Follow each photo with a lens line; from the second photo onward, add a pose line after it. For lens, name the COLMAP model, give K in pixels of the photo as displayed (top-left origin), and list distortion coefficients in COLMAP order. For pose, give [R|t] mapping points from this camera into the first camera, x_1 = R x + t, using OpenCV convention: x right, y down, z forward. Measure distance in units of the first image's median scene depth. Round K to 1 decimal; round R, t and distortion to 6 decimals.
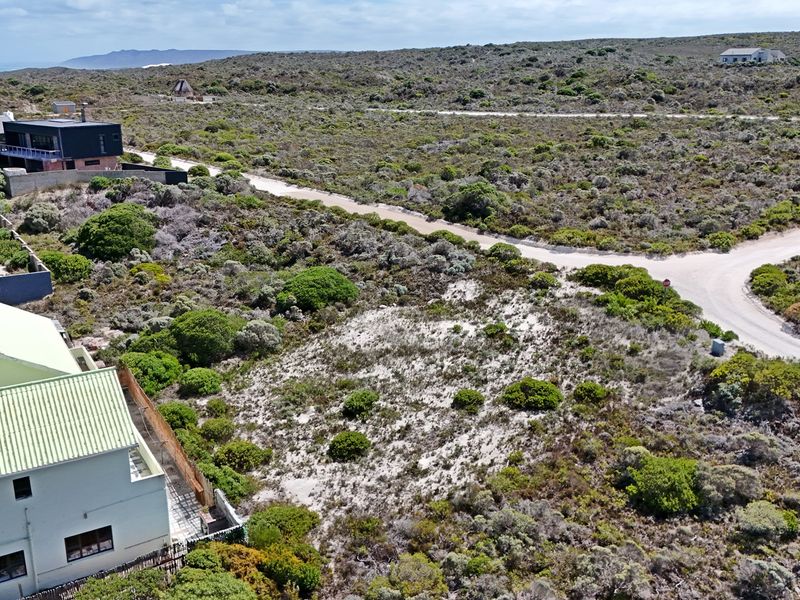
lens RADIAL K [[759.5, 0, 400.0], [0, 759.5, 300.0], [0, 0, 1]] dist [0.055725, -0.040083]
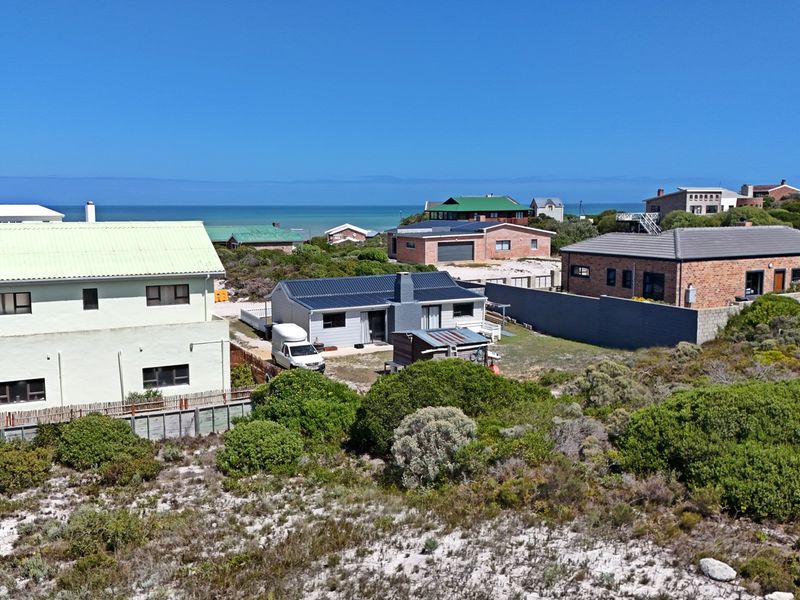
lens RADIAL K [[777.3, 0, 400.0], [0, 777.3, 300.0], [0, 0, 1]] dist [0.054814, -0.031860]
pose [[-0.042121, 0.125698, -0.991174, 0.243888], [-0.278207, 0.951343, 0.132469, -0.085680], [0.959597, 0.281331, -0.005102, 1.053885]]
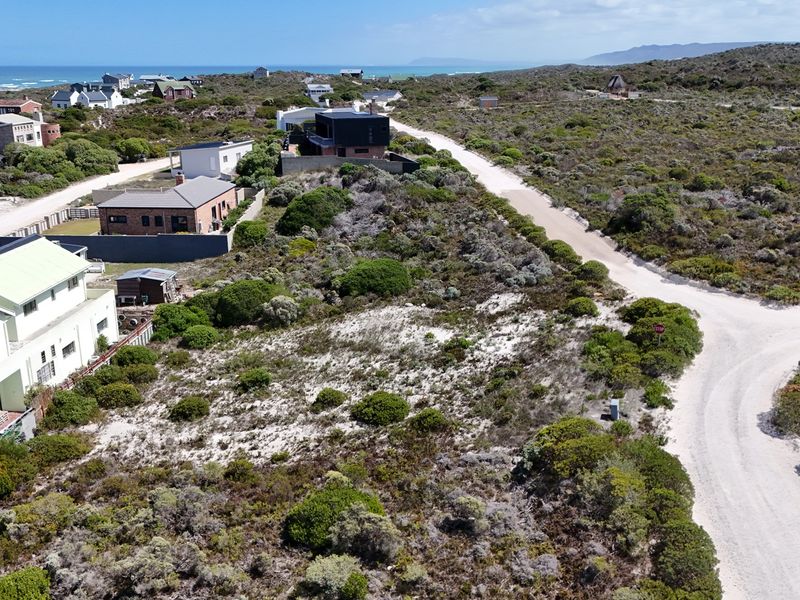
lens RADIAL K [[759.5, 0, 400.0], [0, 759.5, 300.0], [0, 0, 1]] dist [0.055725, -0.040083]
pose [[0.831455, 0.158826, -0.532406, 0.598820], [-0.155906, 0.986465, 0.050802, -0.055746], [0.533269, 0.040765, 0.844963, 0.171171]]
